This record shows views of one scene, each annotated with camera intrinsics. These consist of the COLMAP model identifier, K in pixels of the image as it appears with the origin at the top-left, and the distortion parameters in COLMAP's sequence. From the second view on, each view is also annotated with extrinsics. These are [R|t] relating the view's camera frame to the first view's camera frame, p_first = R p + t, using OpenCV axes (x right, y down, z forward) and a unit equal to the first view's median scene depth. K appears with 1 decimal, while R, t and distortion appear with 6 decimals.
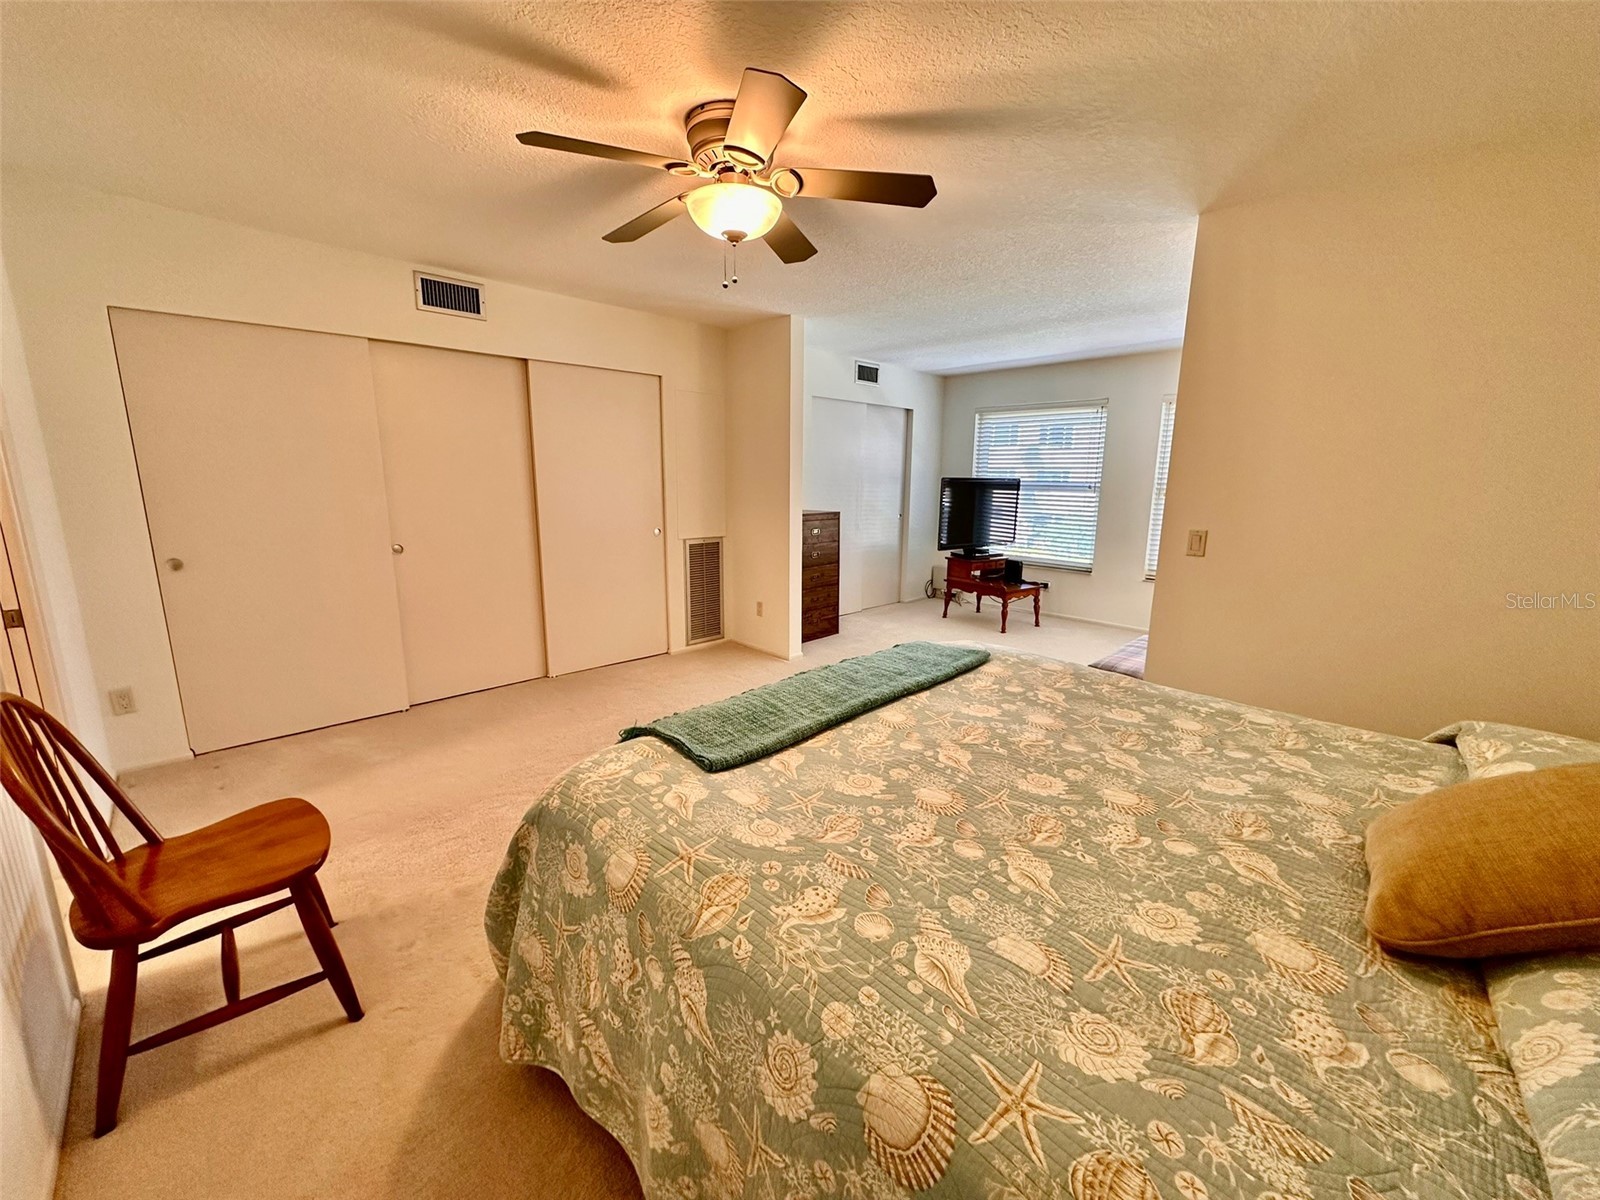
lens RADIAL K [[634.0, 0, 797.5], [0, 634.0, 606.0], [0, 0, 1]] dist [-0.000719, 0.000137]
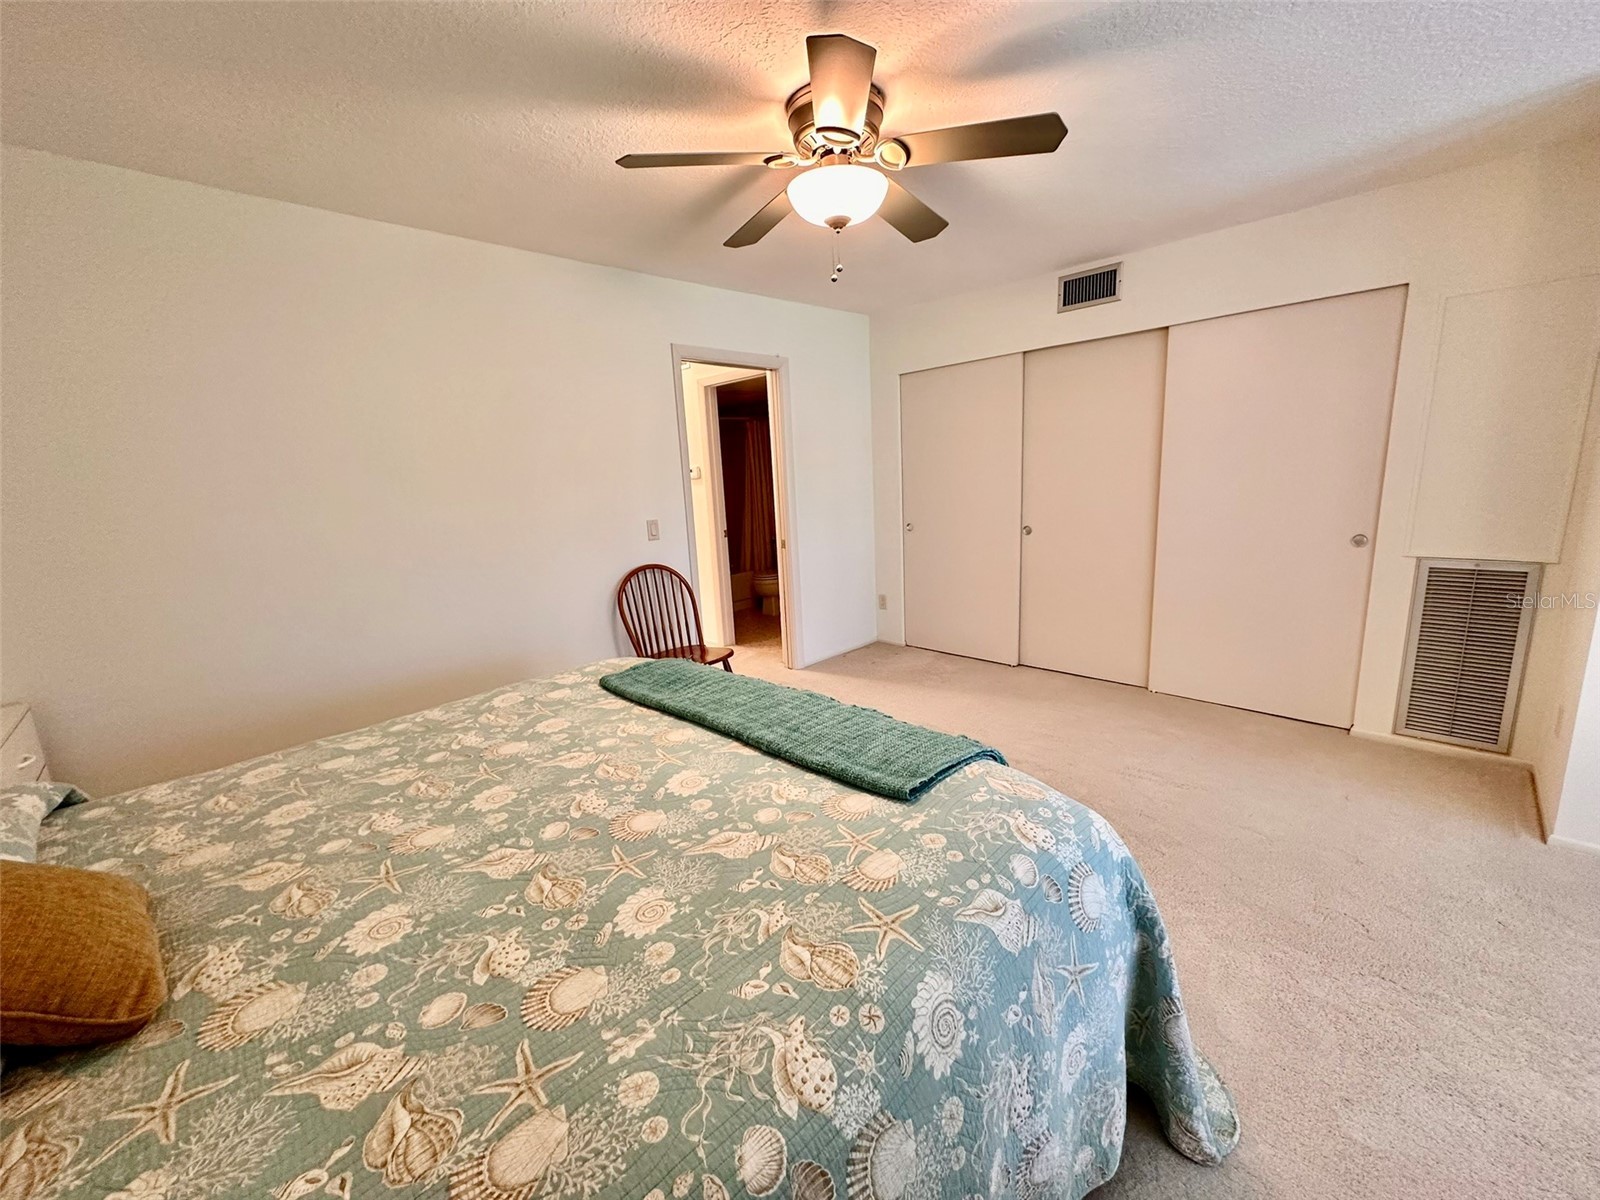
lens RADIAL K [[636.7, 0, 800.5], [0, 636.7, 598.5], [0, 0, 1]] dist [-0.002378, 0.000342]
pose [[0.007672, 0.186248, -0.982473, 1.062949], [-0.156384, 0.970636, 0.182783, -0.229303], [0.987667, 0.152241, 0.036572, 1.122652]]
